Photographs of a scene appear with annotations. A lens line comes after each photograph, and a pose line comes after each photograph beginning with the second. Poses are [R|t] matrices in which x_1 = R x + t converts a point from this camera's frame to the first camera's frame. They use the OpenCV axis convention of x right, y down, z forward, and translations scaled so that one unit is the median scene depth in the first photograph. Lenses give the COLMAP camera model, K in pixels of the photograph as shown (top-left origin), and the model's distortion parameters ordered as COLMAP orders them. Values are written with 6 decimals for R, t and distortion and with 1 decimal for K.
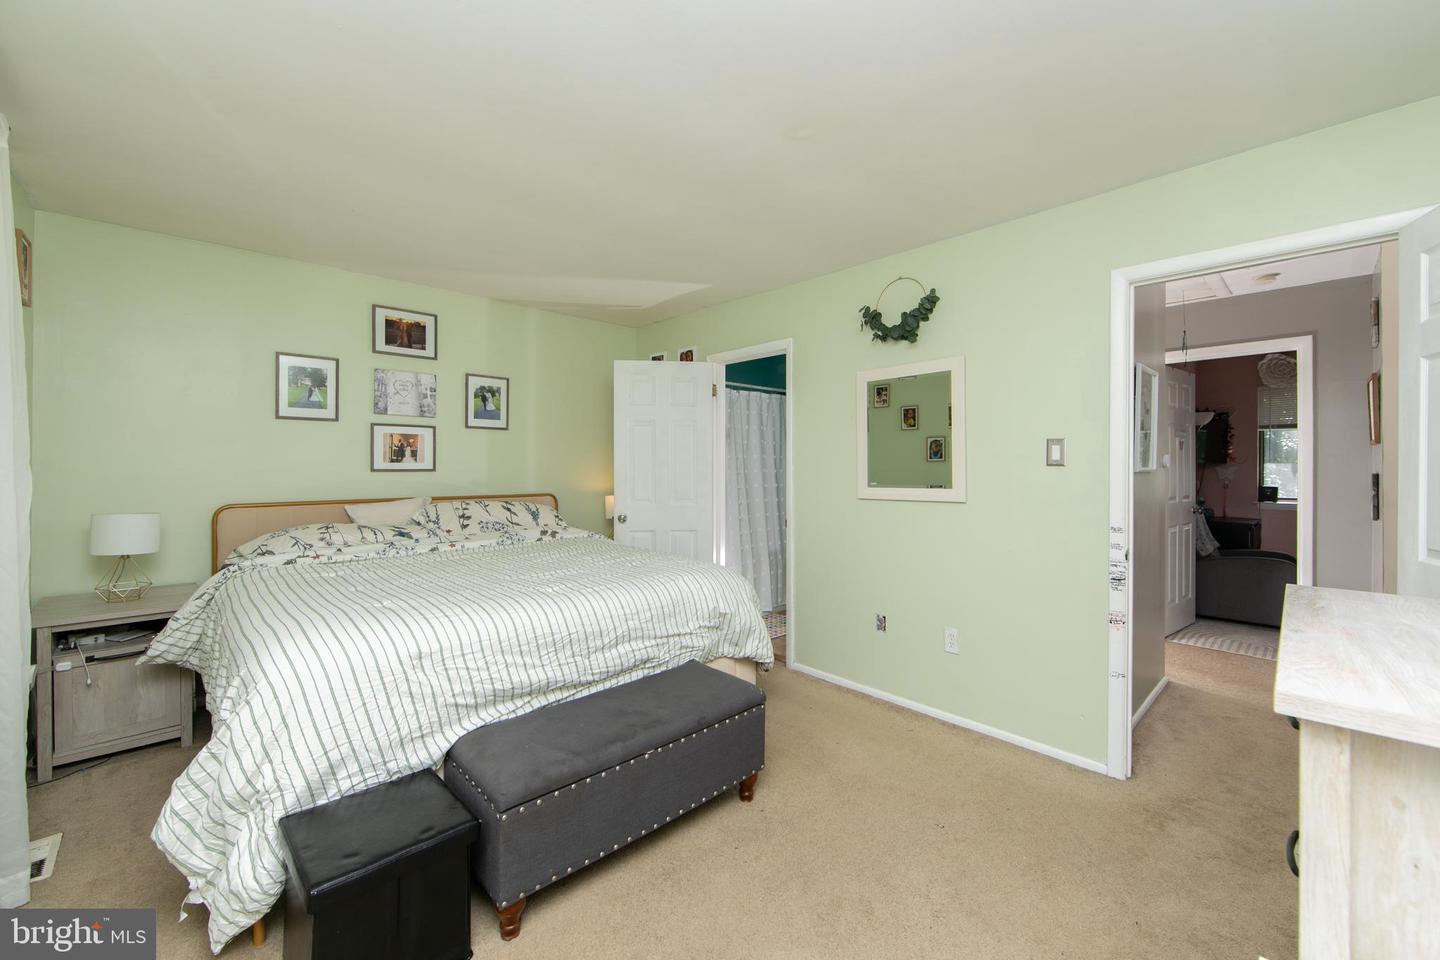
lens RADIAL K [[578.6, 0, 721.9], [0, 578.6, 469.5], [0, 0, 1]] dist [-0.002544, -0.001163]
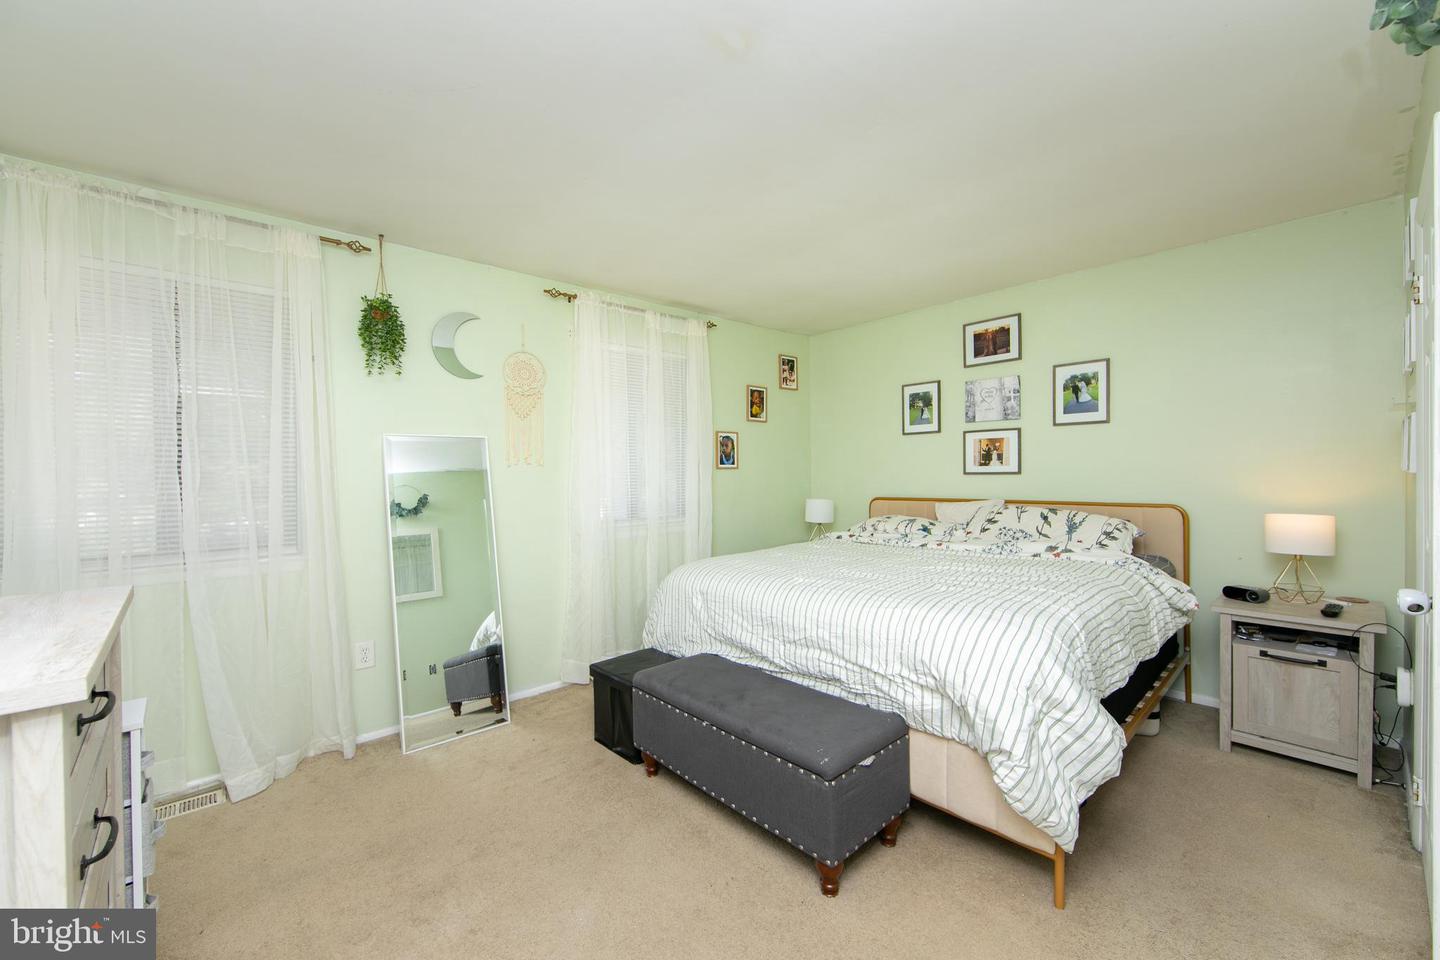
lens RADIAL K [[578.6, 0, 721.3], [0, 578.6, 480.3], [0, 0, 1]] dist [-0.002544, -0.001163]
pose [[-0.036767, 0.008497, -0.999288, 0.527665], [0.005252, 0.999952, 0.008310, 0.003013], [0.999310, -0.004943, -0.036810, 0.566010]]
